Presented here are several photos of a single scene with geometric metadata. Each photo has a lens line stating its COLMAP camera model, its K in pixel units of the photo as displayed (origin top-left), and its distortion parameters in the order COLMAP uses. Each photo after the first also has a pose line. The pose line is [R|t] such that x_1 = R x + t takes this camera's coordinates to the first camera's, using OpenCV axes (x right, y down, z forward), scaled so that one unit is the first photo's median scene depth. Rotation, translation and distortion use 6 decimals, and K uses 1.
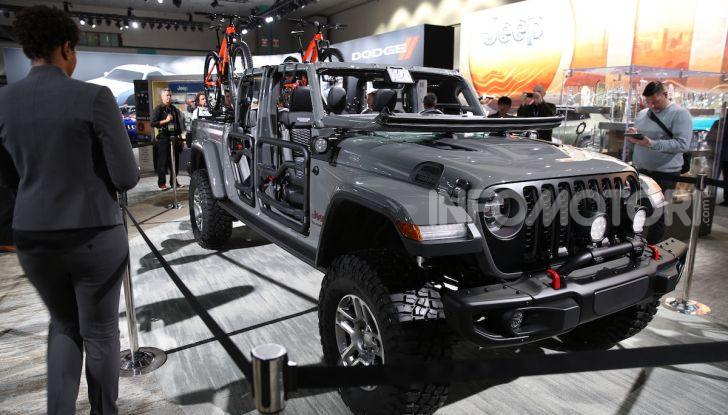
lens RADIAL K [[487.4, 0, 364.0], [0, 487.4, 207.5], [0, 0, 1]] dist [-0.085414, 0.054095]
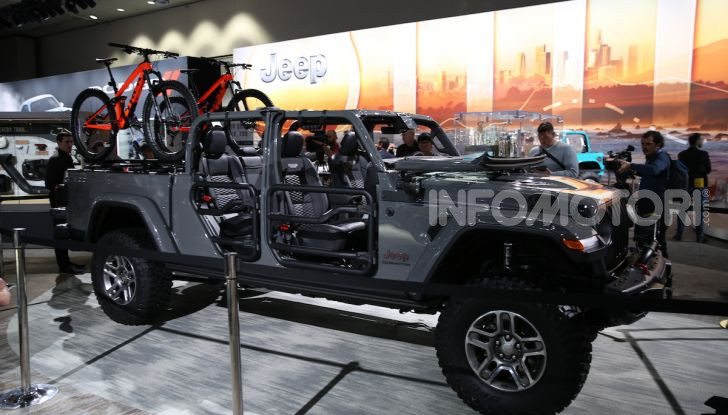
lens RADIAL K [[551.3, 0, 364.0], [0, 551.3, 207.5], [0, 0, 1]] dist [-0.024640, 0.005603]
pose [[0.884352, -0.067937, 0.461852, -0.139526], [0.111682, 0.991414, -0.068014, -0.001990], [-0.453266, 0.111729, 0.884346, -0.007505]]
